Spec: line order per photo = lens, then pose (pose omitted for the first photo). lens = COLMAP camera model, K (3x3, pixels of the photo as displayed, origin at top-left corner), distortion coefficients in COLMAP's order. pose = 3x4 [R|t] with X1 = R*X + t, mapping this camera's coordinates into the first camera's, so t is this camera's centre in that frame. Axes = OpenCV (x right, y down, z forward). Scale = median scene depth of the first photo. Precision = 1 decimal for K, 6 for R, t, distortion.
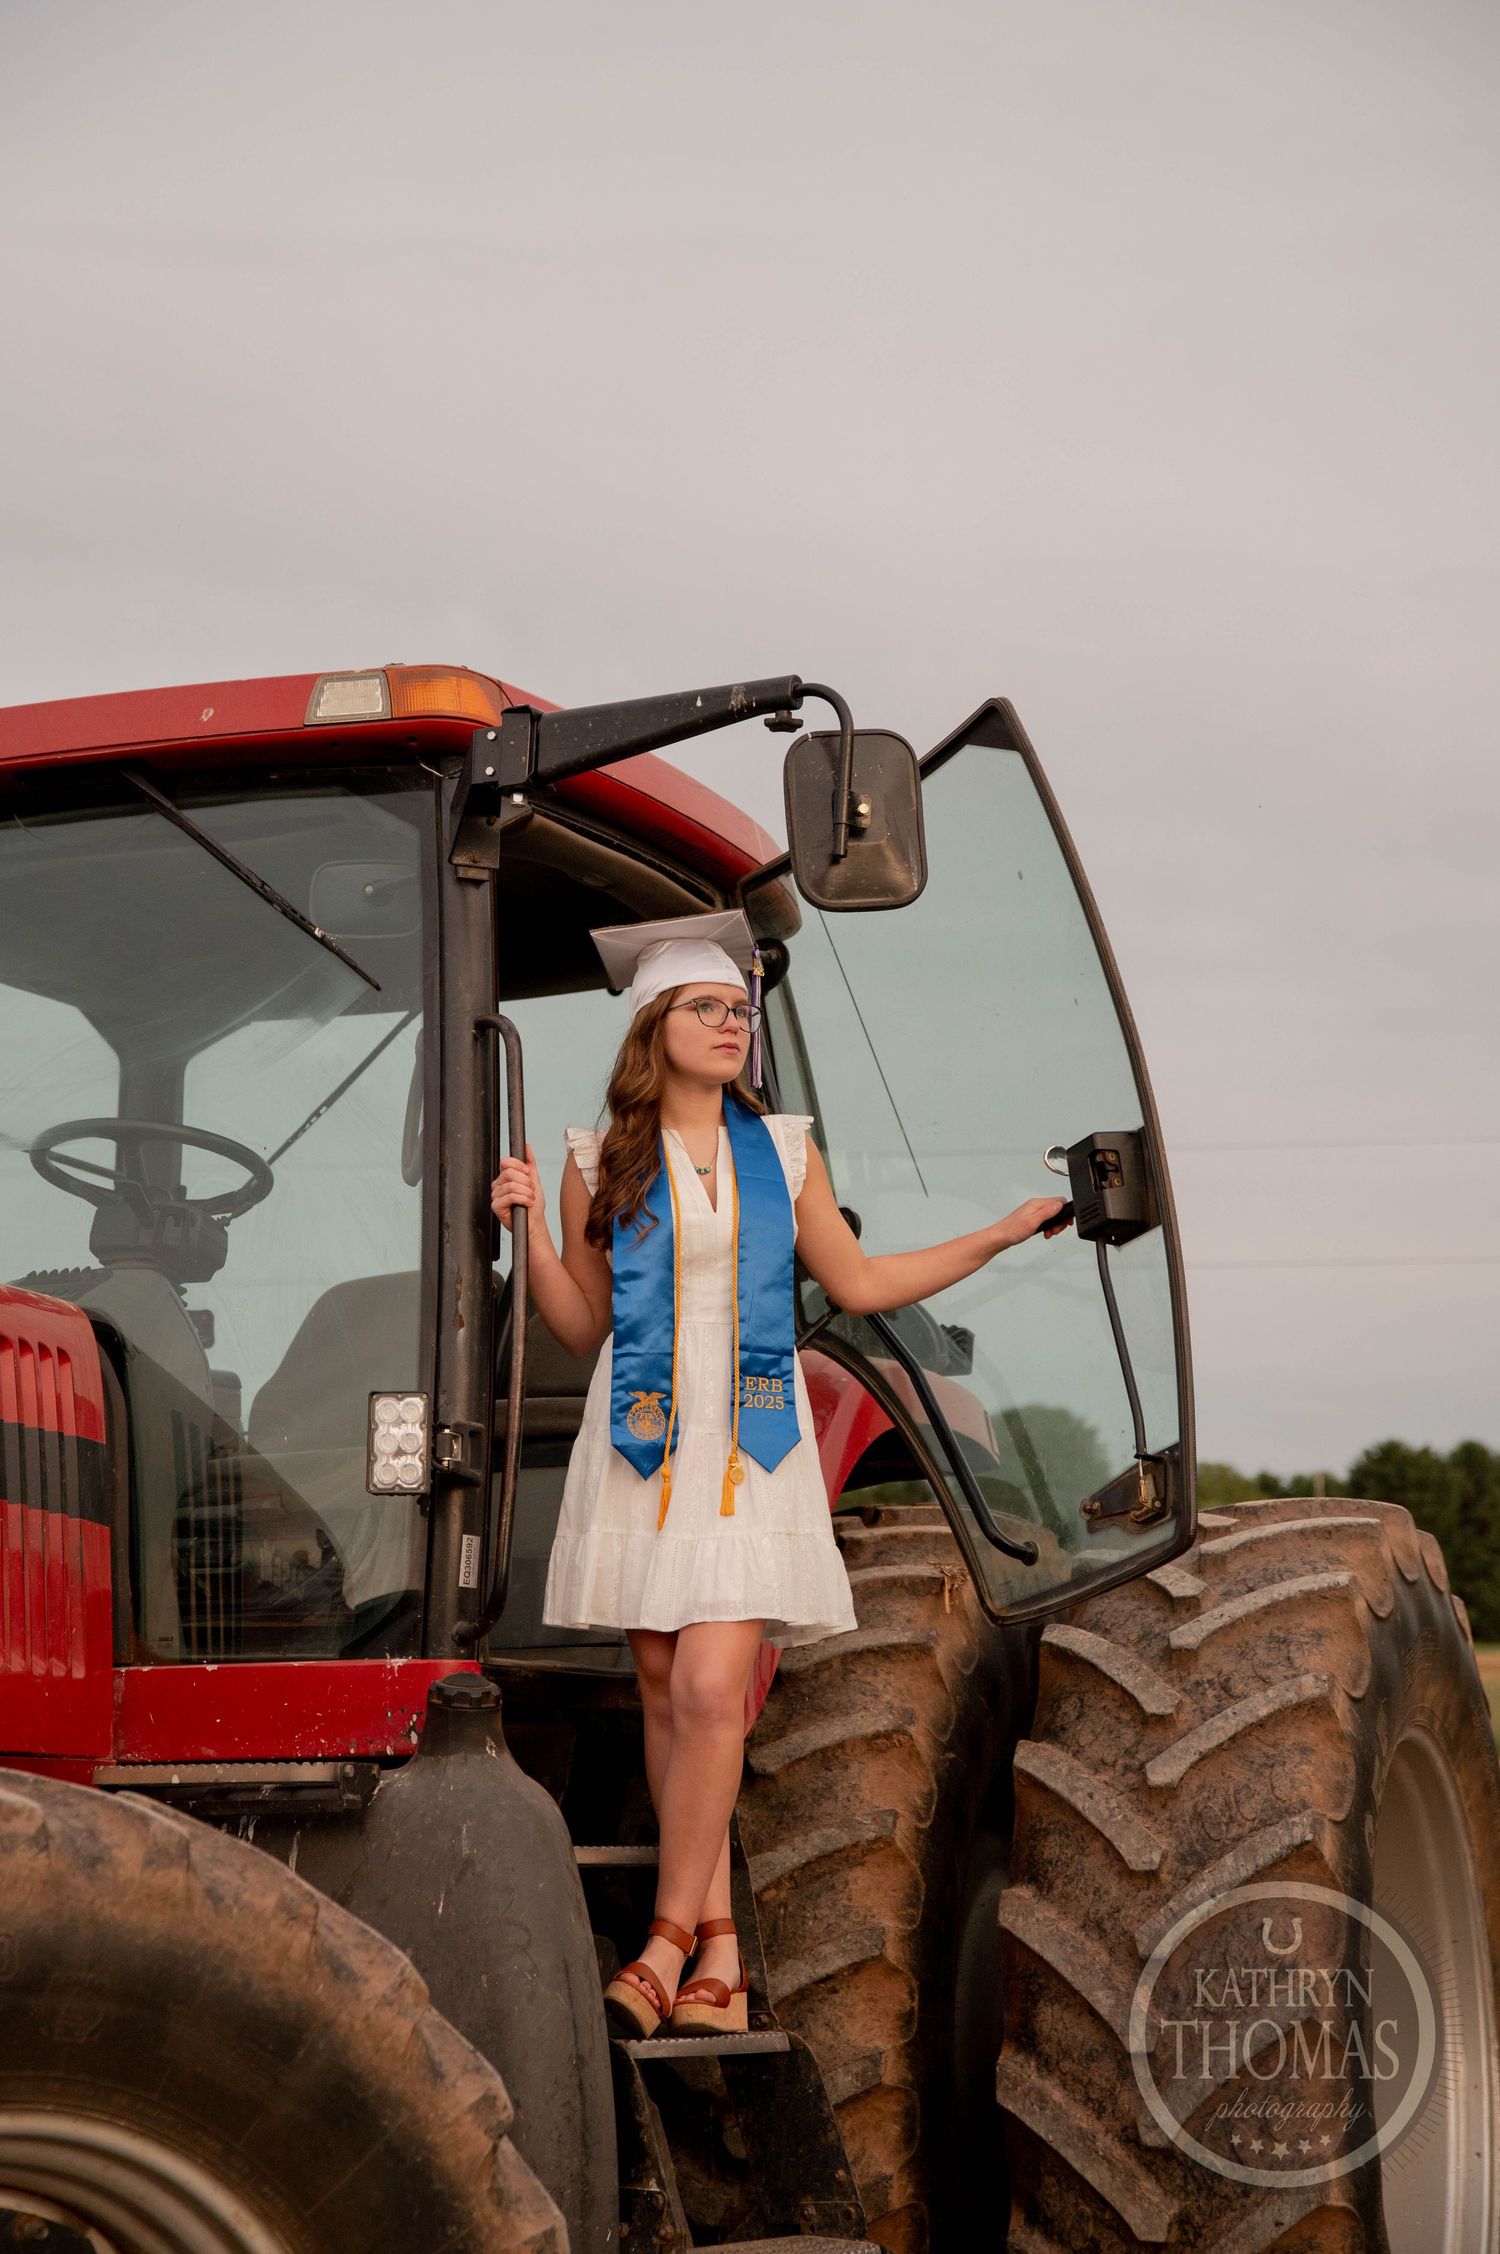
lens RADIAL K [[3625.4, 0, 750.0], [0, 3625.4, 1127.0], [0, 0, 1]] dist [0.131513, 0.056435]
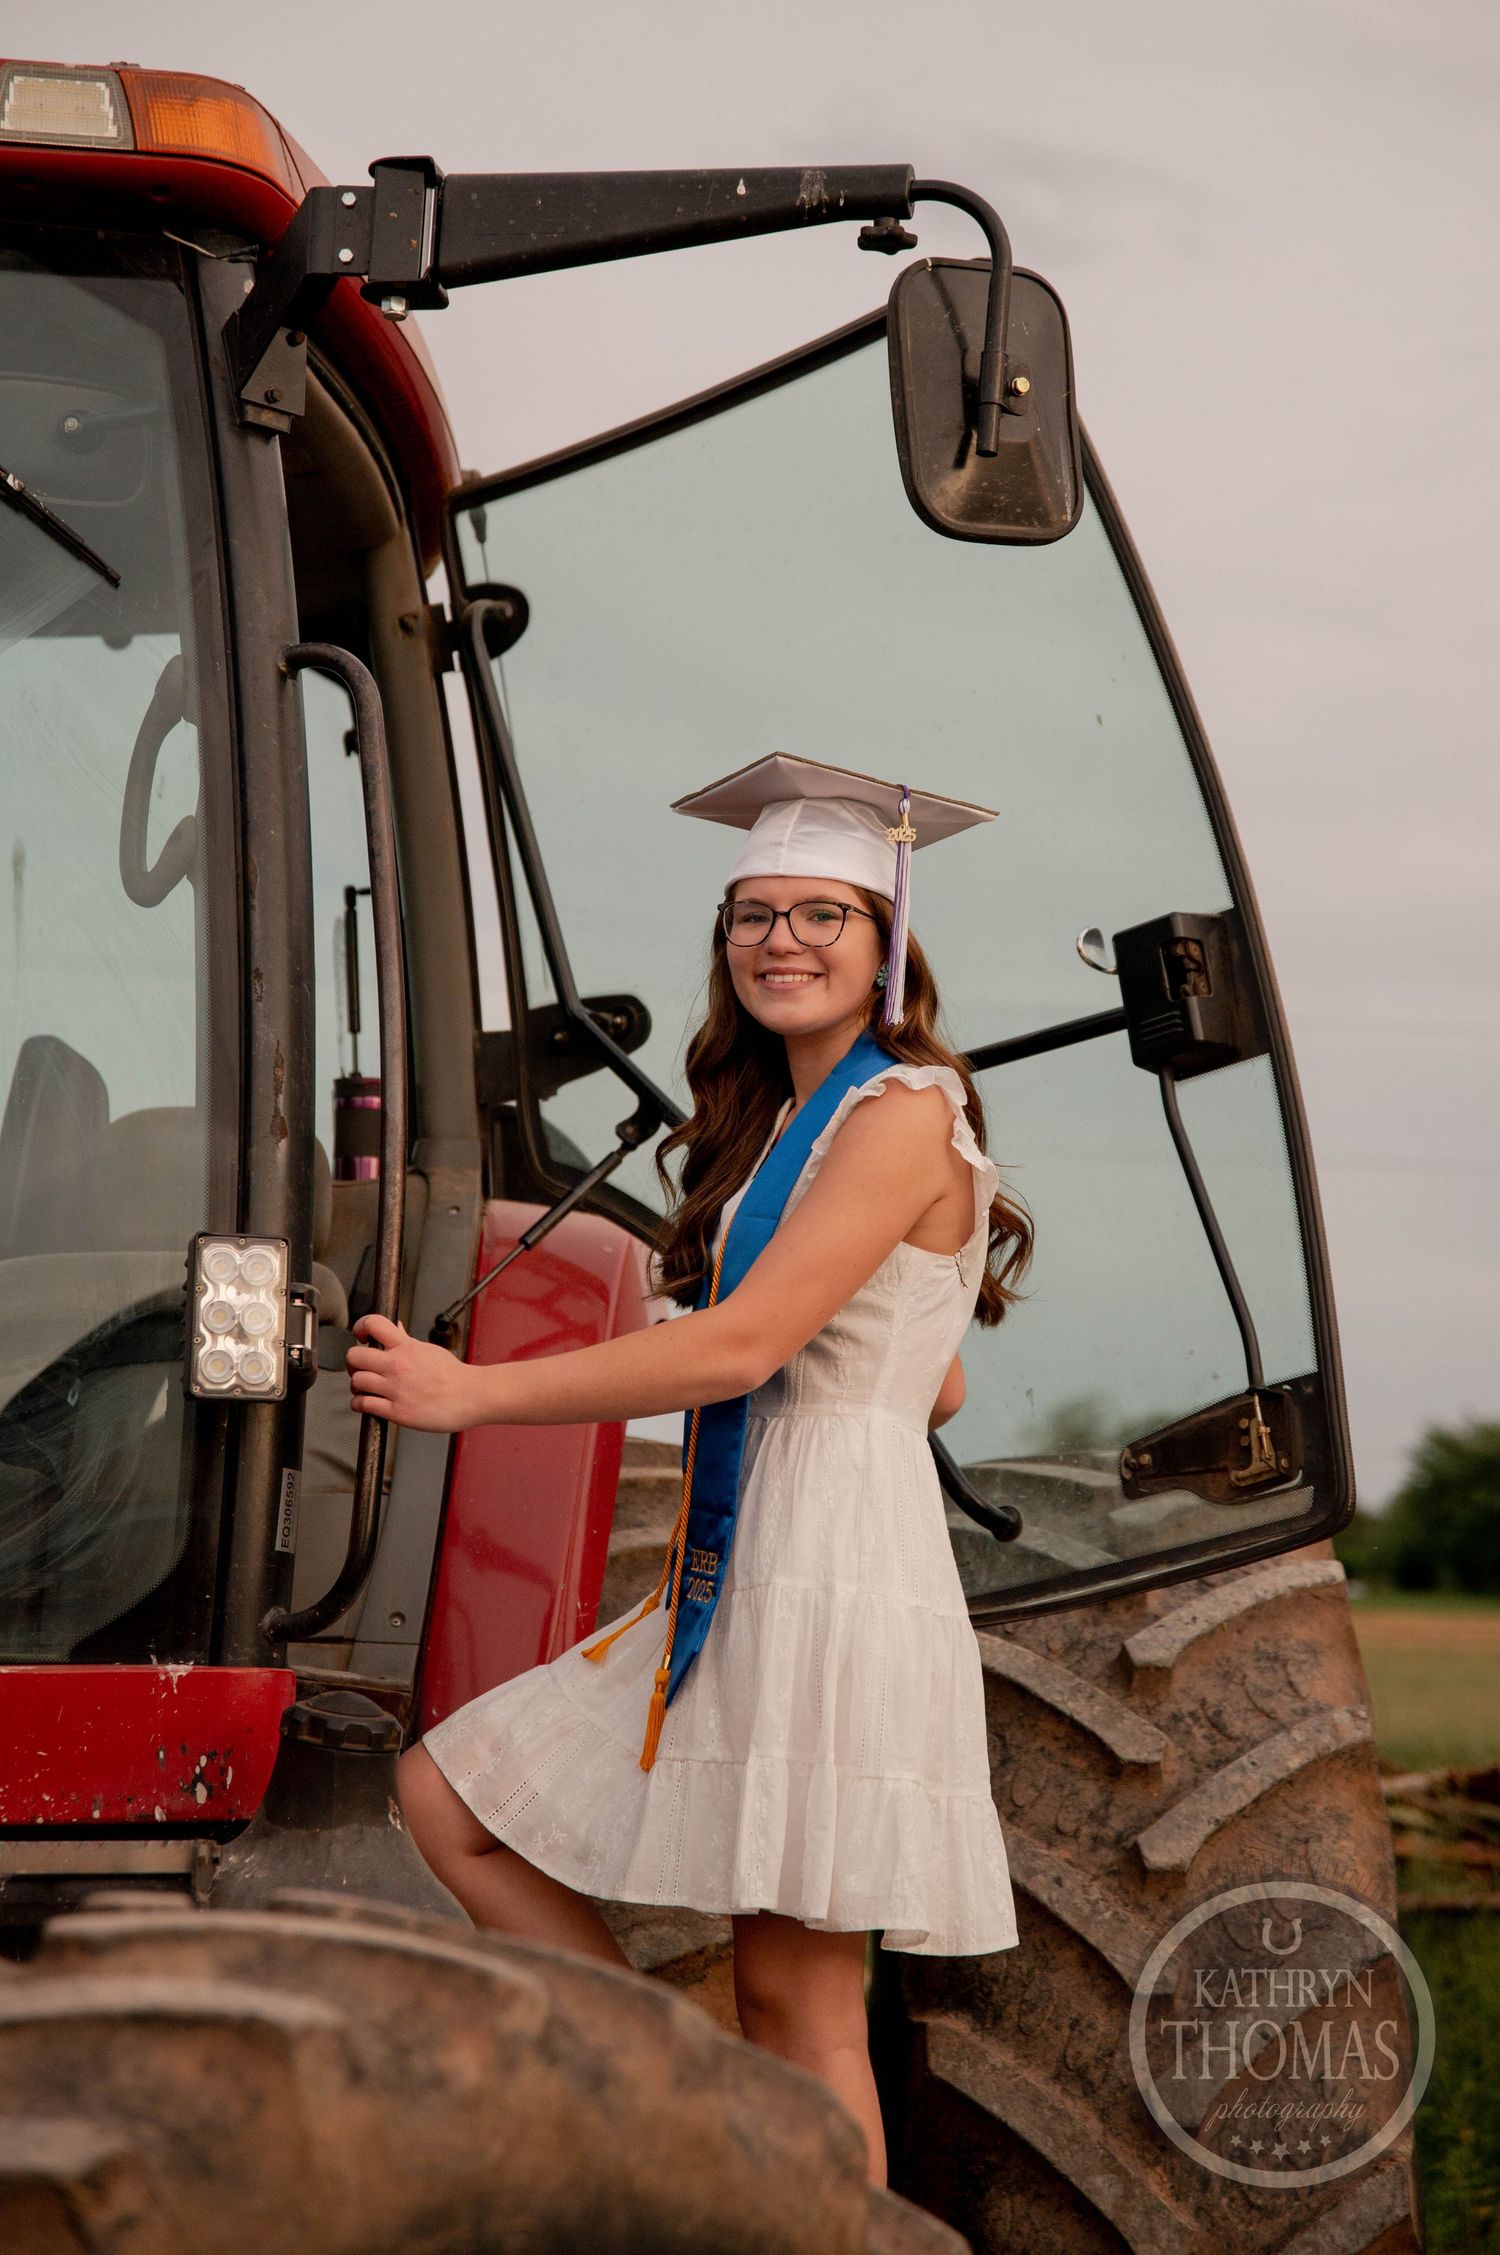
lens RADIAL K [[4449.4, 0, 787.2], [0, 4449.4, 1060.5], [0, 0, 1]] dist [0.231261, 0.184241]
pose [[0.932917, 0.071122, 0.352999, -0.265041], [-0.079897, 0.996750, 0.010328, 0.026376], [-0.351117, -0.037839, 0.935567, 0.243225]]
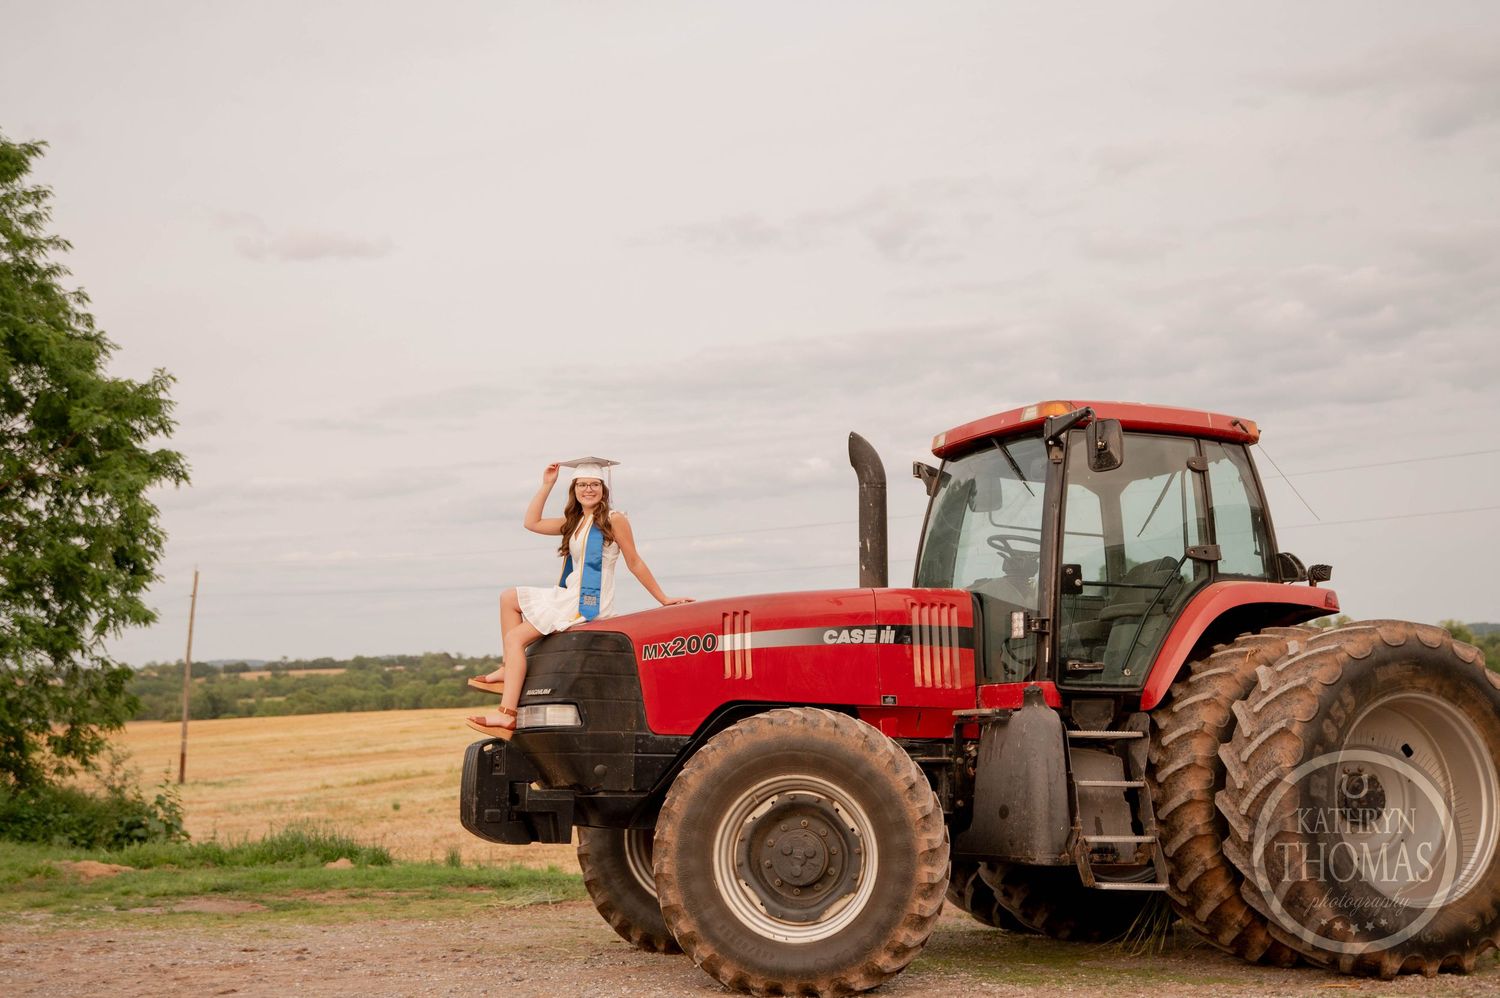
lens RADIAL K [[1965.4, 0, 750.0], [0, 1965.4, 499.0], [0, 0, 1]] dist [0.032053, 0.056603]
pose [[0.729263, -0.093324, -0.677839, 1.027337], [0.125677, 0.992070, -0.001376, -0.069604], [0.672593, -0.084185, 0.735209, -0.628501]]
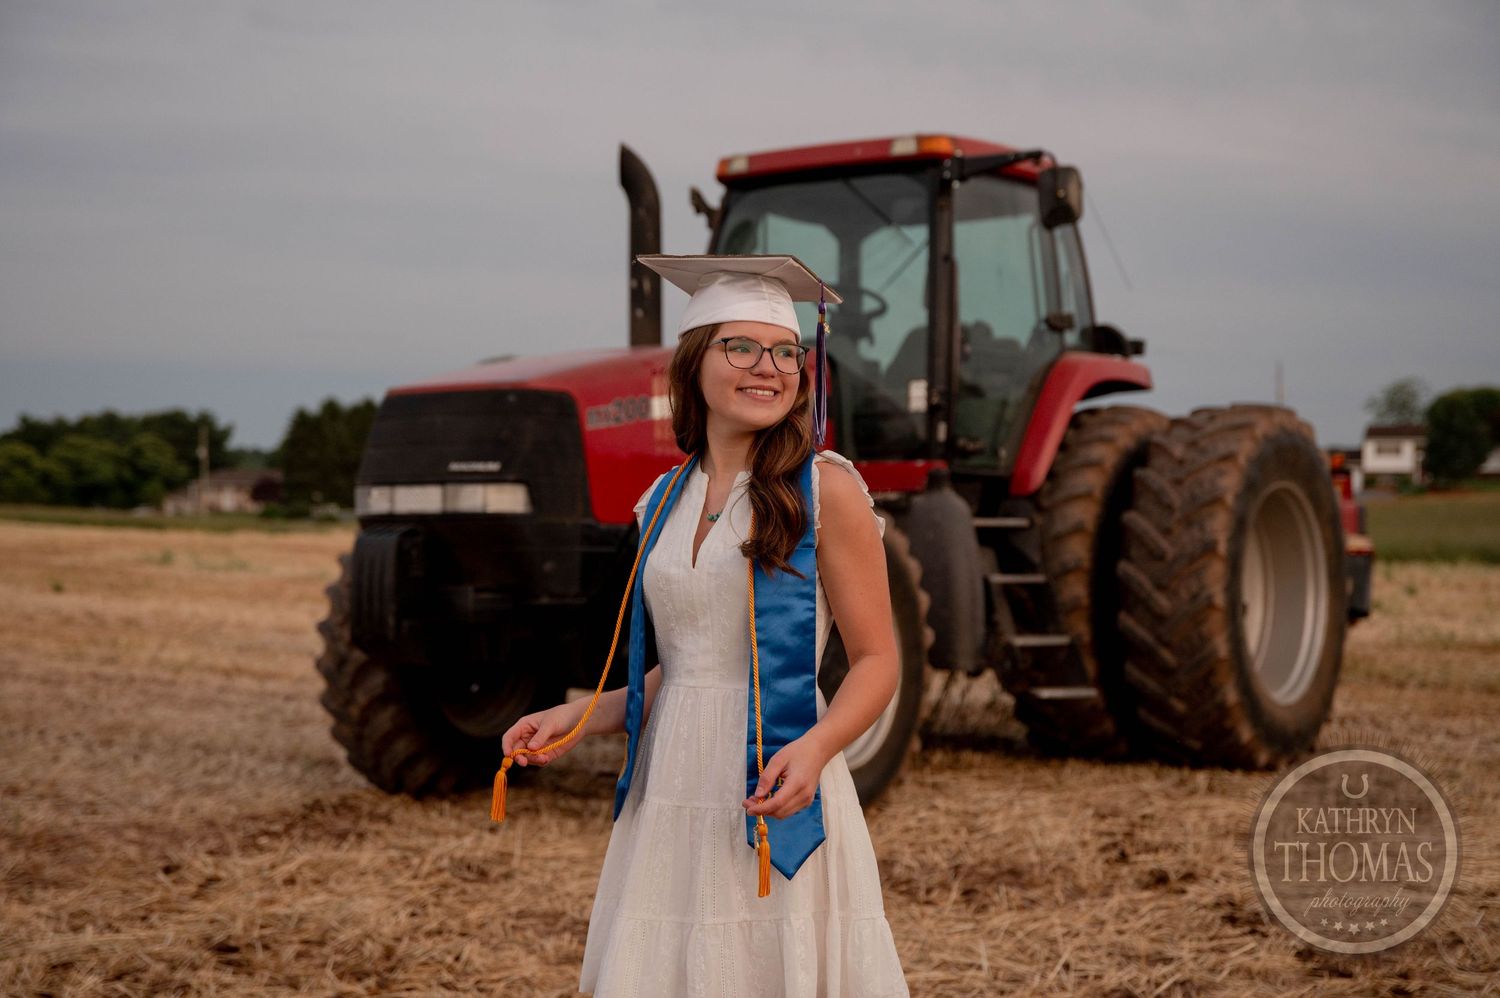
lens RADIAL K [[2232.1, 0, 750.0], [0, 2232.1, 499.0], [0, 0, 1]] dist [0.080198, 0.146531]
pose [[0.973048, 0.005600, -0.230536, 0.203638], [0.034343, 0.985037, 0.168884, -0.153944], [0.228032, -0.172249, 0.958296, -0.895447]]
